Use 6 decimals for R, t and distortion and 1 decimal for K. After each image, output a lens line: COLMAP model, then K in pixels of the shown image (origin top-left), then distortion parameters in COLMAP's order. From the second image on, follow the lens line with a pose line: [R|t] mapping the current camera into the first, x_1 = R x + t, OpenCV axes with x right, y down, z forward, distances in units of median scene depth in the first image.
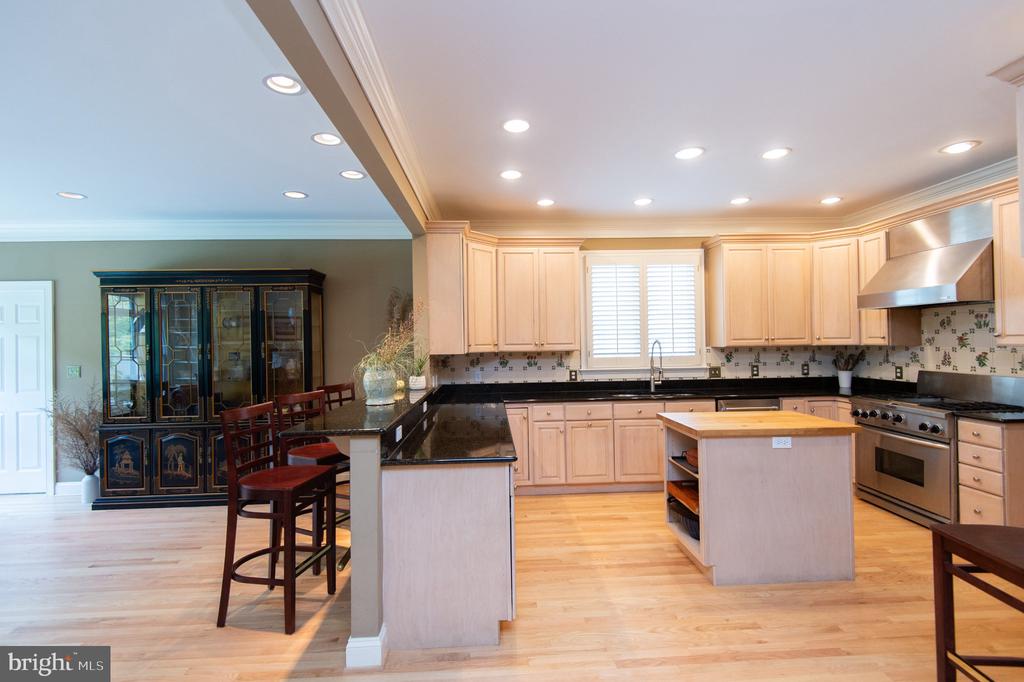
lens RADIAL K [[482.3, 0, 513.8], [0, 482.3, 342.3], [0, 0, 1]] dist [0.030346, -0.003935]
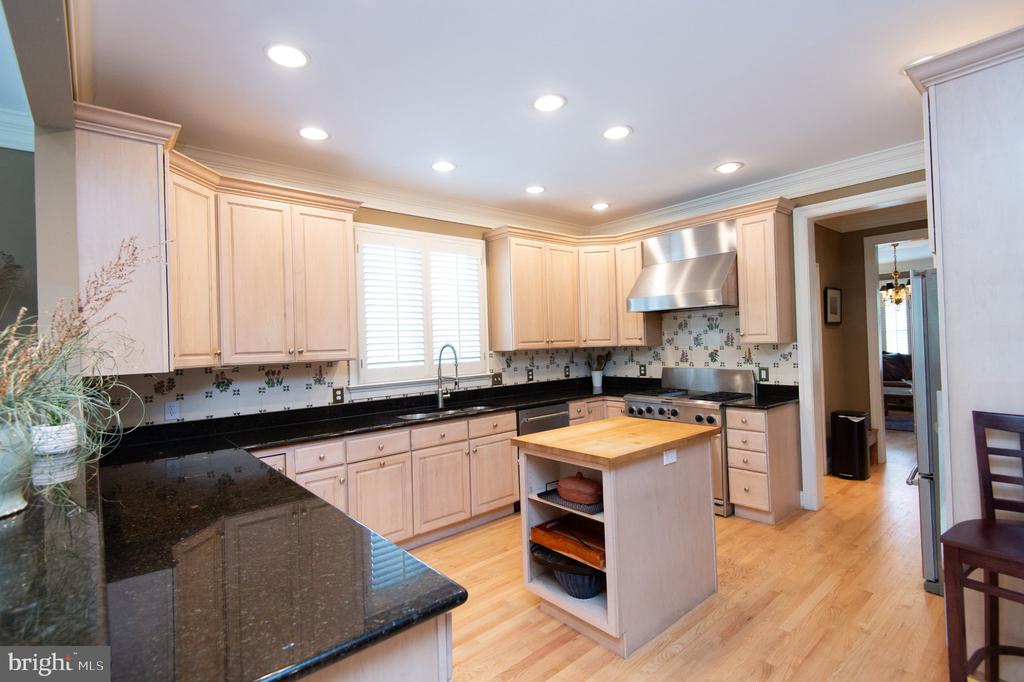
lens RADIAL K [[482.3, 0, 511.7], [0, 482.3, 341.3], [0, 0, 1]] dist [0.030346, -0.003935]
pose [[0.789140, -0.007556, 0.614167, -0.126741], [0.020060, 0.999708, -0.013476, 0.004548], [-0.613886, 0.022954, 0.789061, 0.316608]]
